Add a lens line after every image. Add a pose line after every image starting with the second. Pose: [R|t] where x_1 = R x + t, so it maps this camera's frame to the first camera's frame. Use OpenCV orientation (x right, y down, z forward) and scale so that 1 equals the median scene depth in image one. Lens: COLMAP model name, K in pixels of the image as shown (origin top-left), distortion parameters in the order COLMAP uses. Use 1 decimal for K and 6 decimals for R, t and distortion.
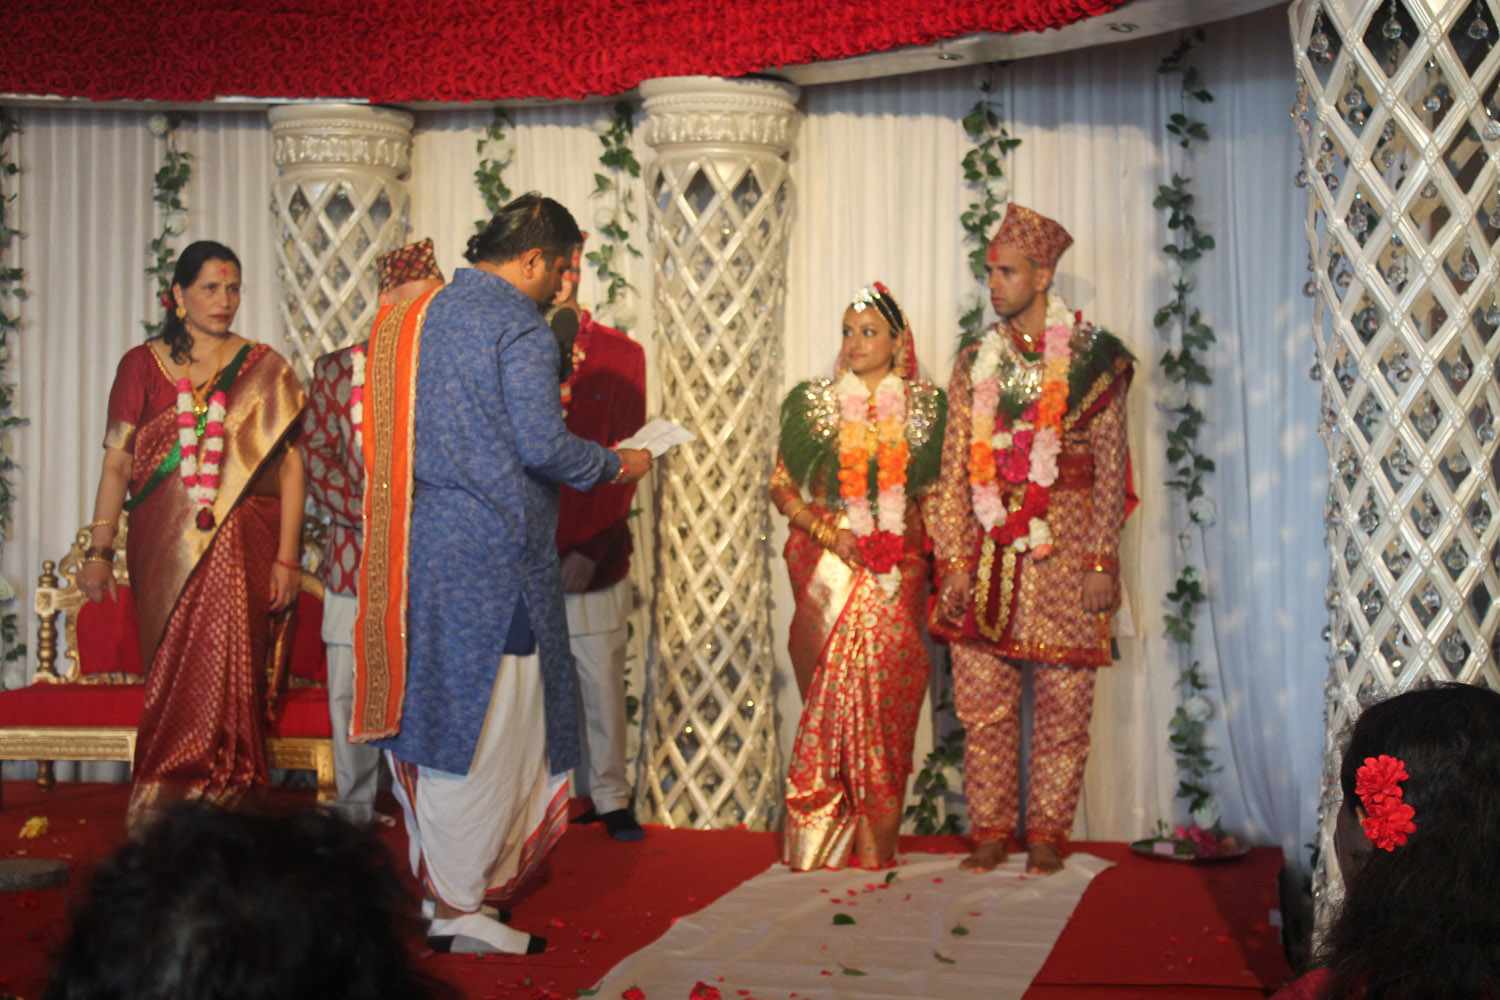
lens RADIAL K [[2735.0, 0, 756.8], [0, 2735.0, 518.6], [0, 0, 1]] dist [-0.003455, 0.266599]
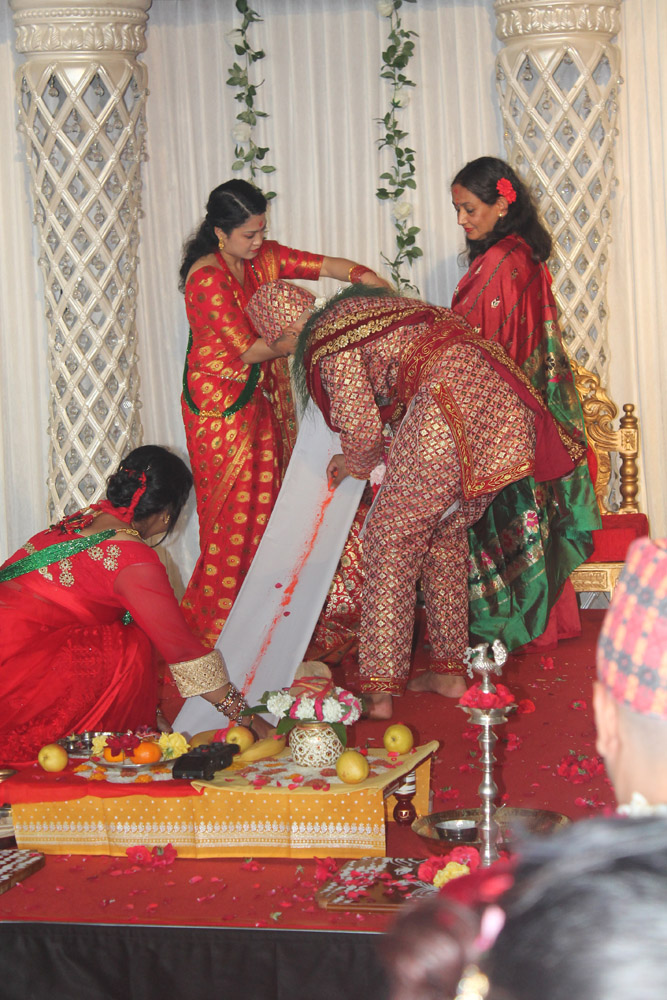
lens RADIAL K [[2449.8, 0, 345.6], [0, 2449.8, 477.5], [0, 0, 1]] dist [0.093097, 0.184559]
pose [[0.993903, -0.043680, -0.101240, -0.146126], [0.048783, 0.997632, 0.048492, -0.005494], [0.098882, -0.053135, 0.993680, 0.017176]]
